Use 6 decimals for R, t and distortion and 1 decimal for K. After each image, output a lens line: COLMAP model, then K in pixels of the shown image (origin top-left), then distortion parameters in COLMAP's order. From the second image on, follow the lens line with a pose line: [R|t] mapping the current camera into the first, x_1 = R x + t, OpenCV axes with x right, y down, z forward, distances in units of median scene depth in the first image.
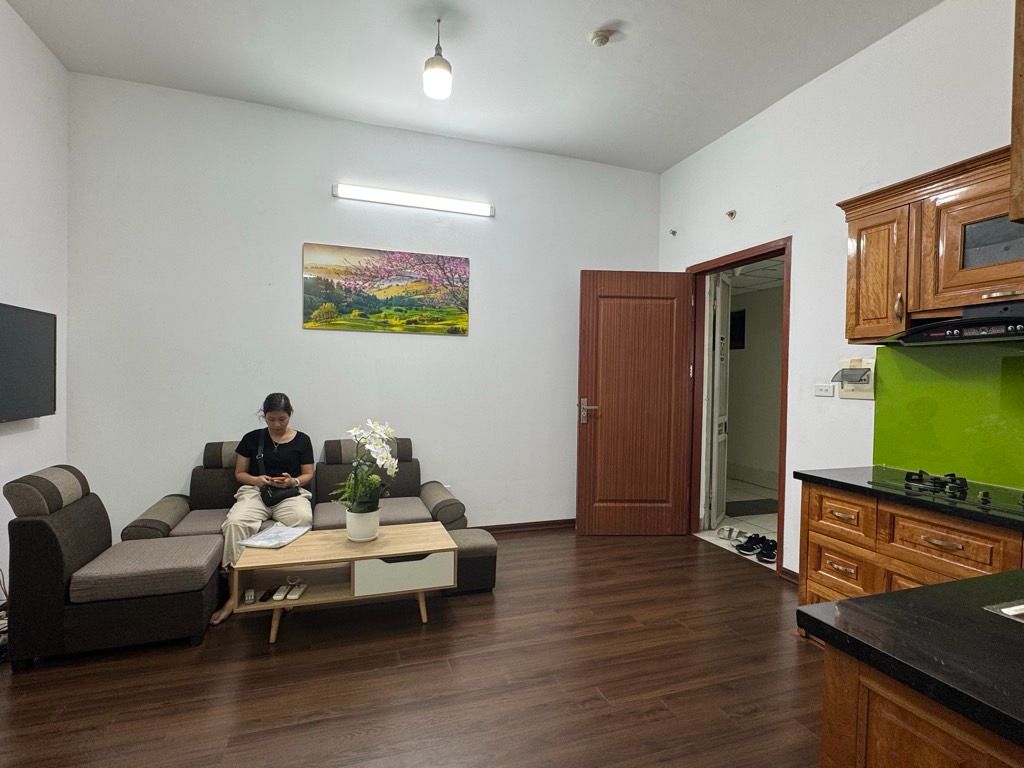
lens RADIAL K [[508.1, 0, 507.3], [0, 508.1, 386.9], [0, 0, 1]] dist [-0.000772, 0.000555]
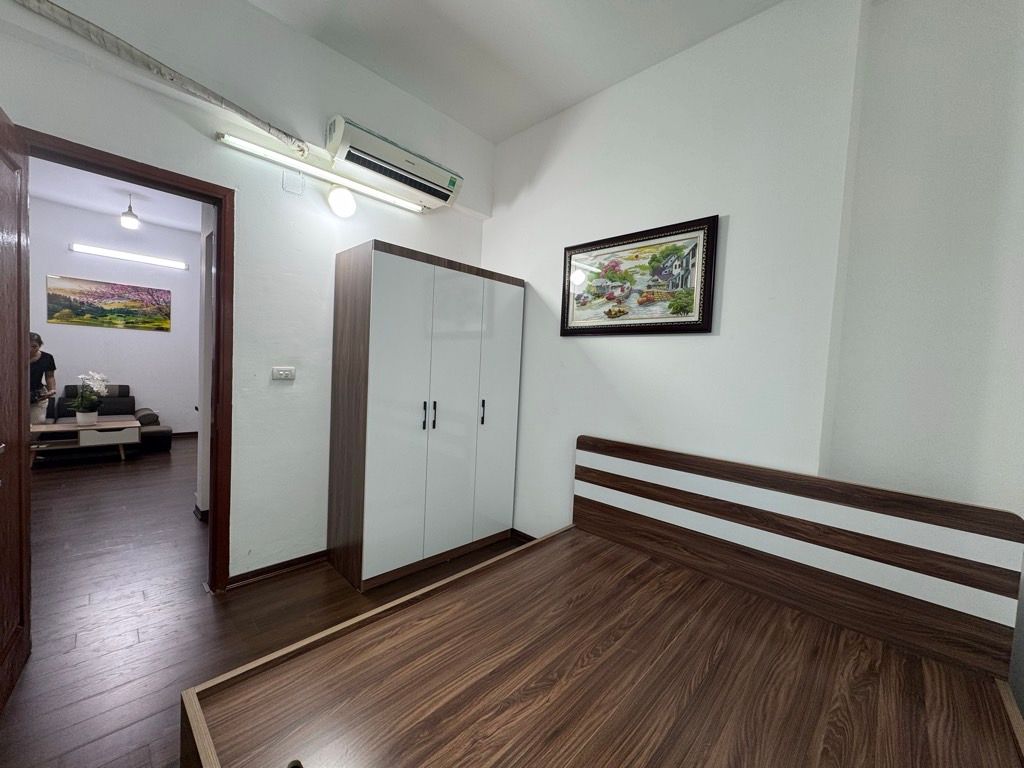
lens RADIAL K [[405.9, 0, 506.7], [0, 405.9, 383.4], [0, 0, 1]] dist [0.002596, 0.000249]
pose [[0.894230, 0.009396, 0.447509, 0.400085], [-0.028968, 0.998899, 0.036911, -0.000956], [-0.446670, -0.045971, 0.893517, -1.002968]]
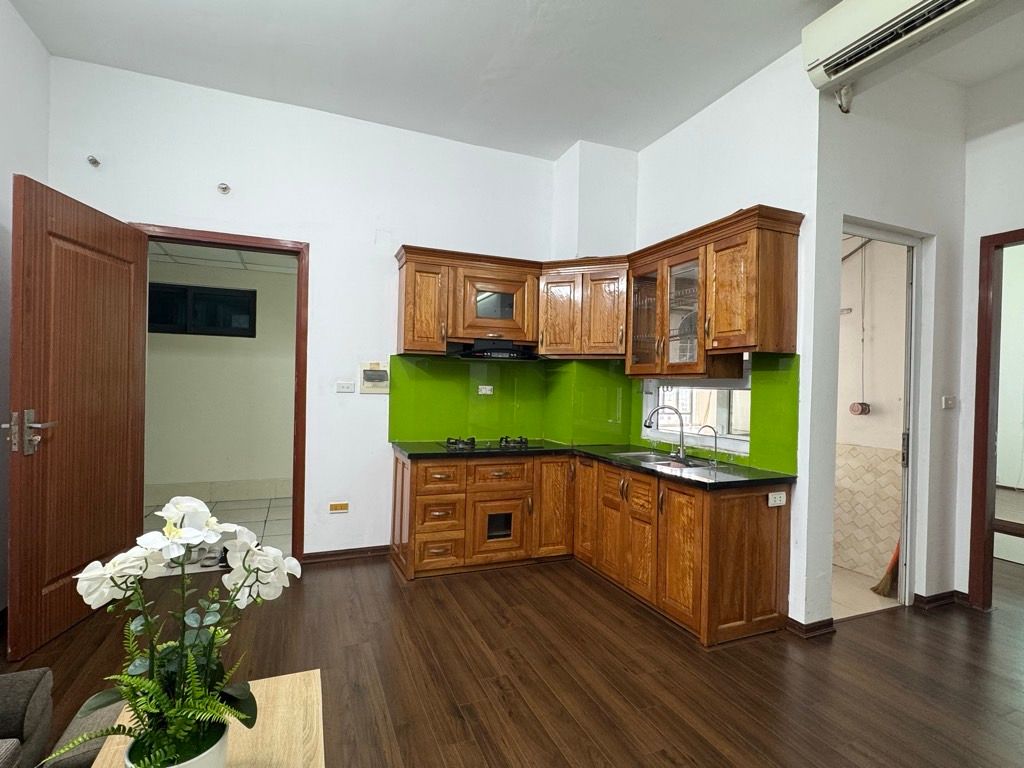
lens RADIAL K [[508.1, 0, 511.0], [0, 508.1, 384.4], [0, 0, 1]] dist [-0.000772, 0.000555]
pose [[-0.060048, -0.019309, 0.998009, -0.486464], [-0.005959, 0.999802, 0.018985, -0.020674], [-0.998178, -0.004807, -0.060151, 0.569409]]
